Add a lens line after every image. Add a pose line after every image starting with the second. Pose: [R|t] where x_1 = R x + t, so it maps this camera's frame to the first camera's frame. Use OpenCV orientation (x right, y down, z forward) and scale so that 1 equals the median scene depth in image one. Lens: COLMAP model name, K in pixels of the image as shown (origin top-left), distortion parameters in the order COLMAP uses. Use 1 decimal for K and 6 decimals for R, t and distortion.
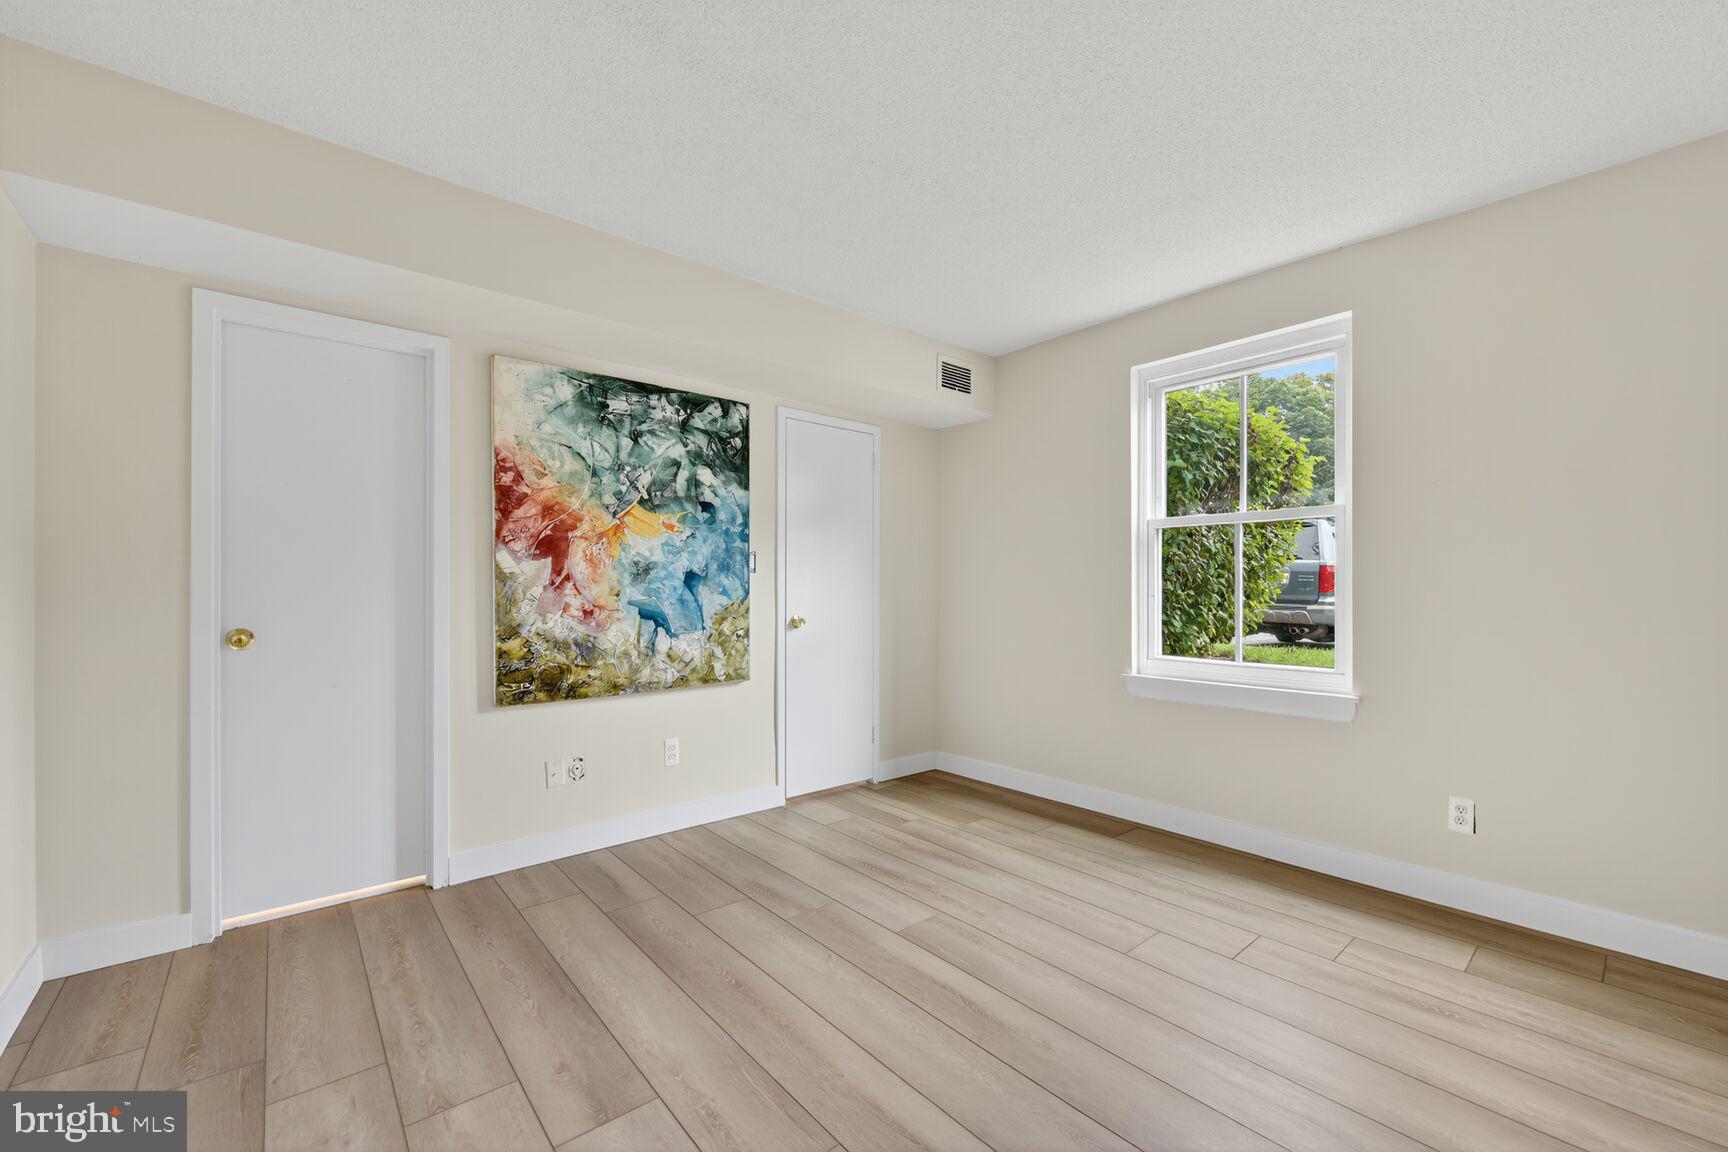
lens RADIAL K [[690.3, 0, 863.0], [0, 690.3, 587.2], [0, 0, 1]] dist [-0.009981, 0.000879]
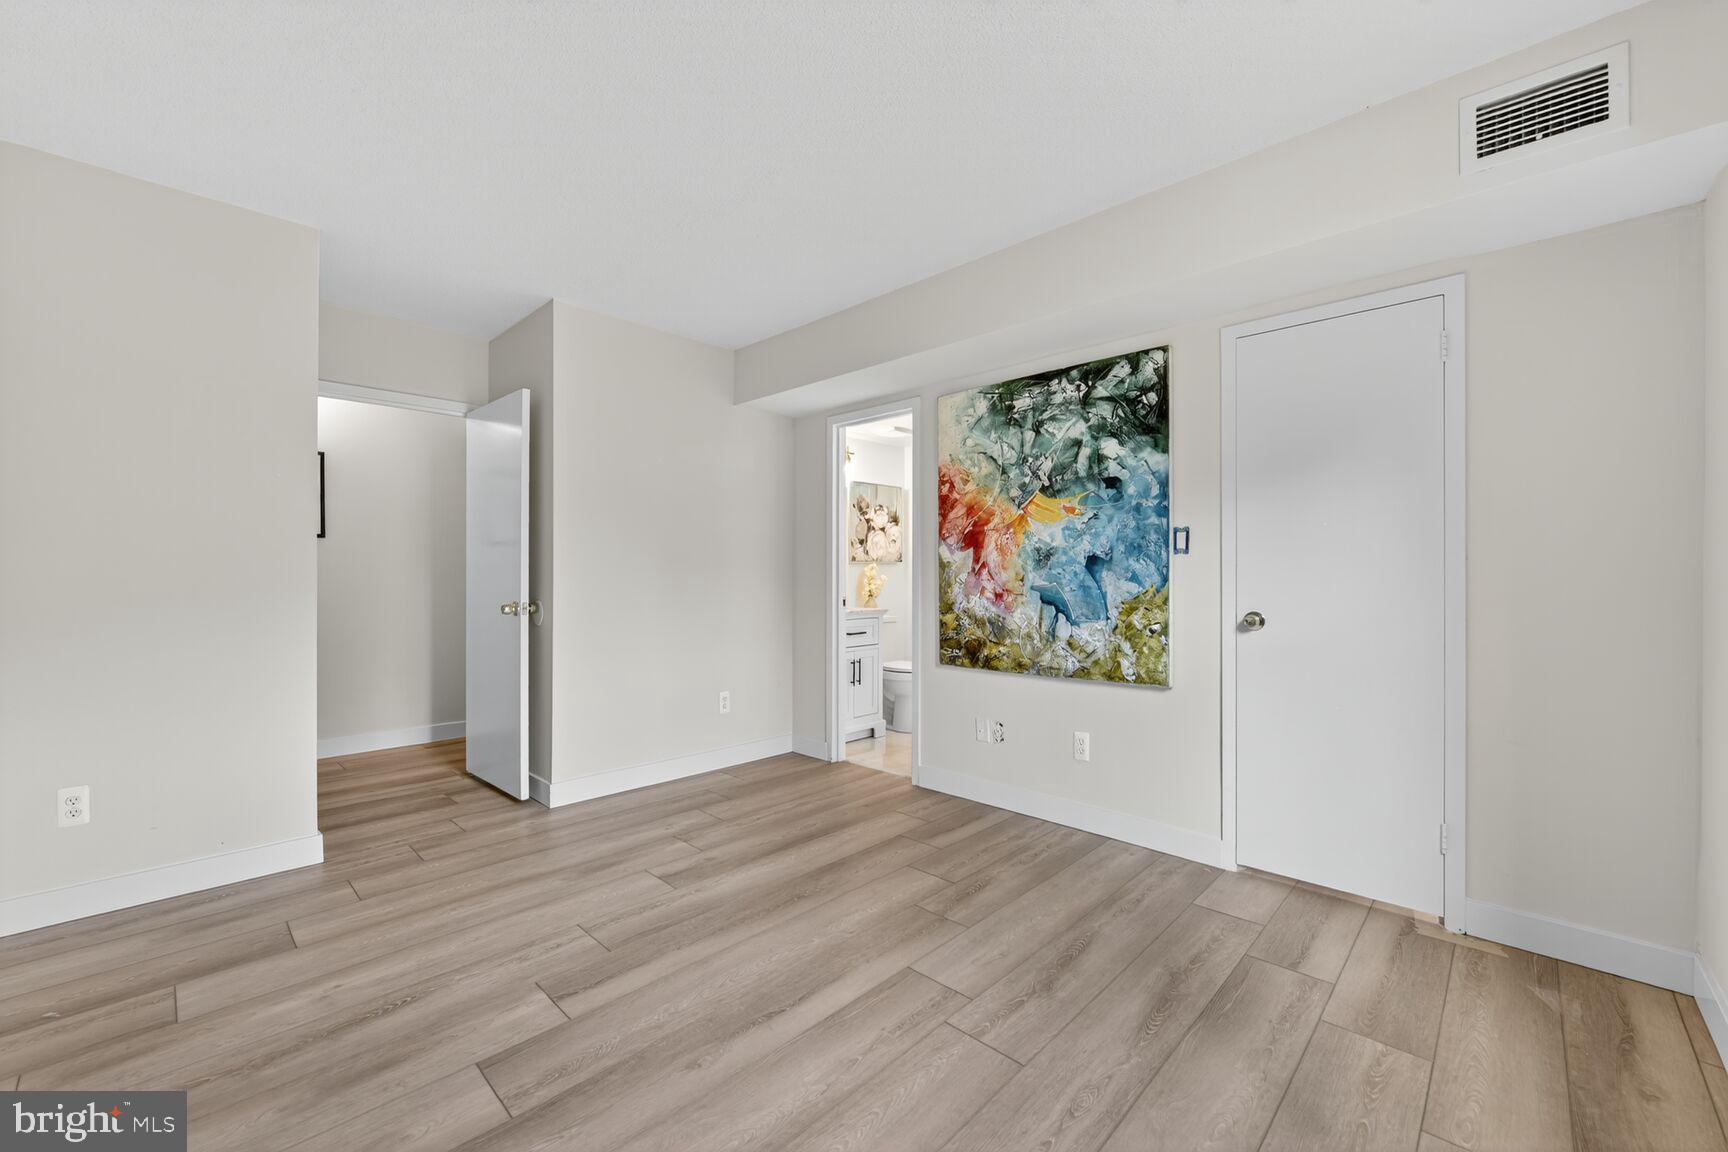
lens RADIAL K [[690.3, 0, 864.5], [0, 690.3, 577.2], [0, 0, 1]] dist [-0.009981, 0.000879]
pose [[0.100113, -0.002472, -0.994973, 0.663281], [-0.002950, 0.999992, -0.002782, 0.009900], [0.994972, 0.003214, 0.100105, 0.628419]]
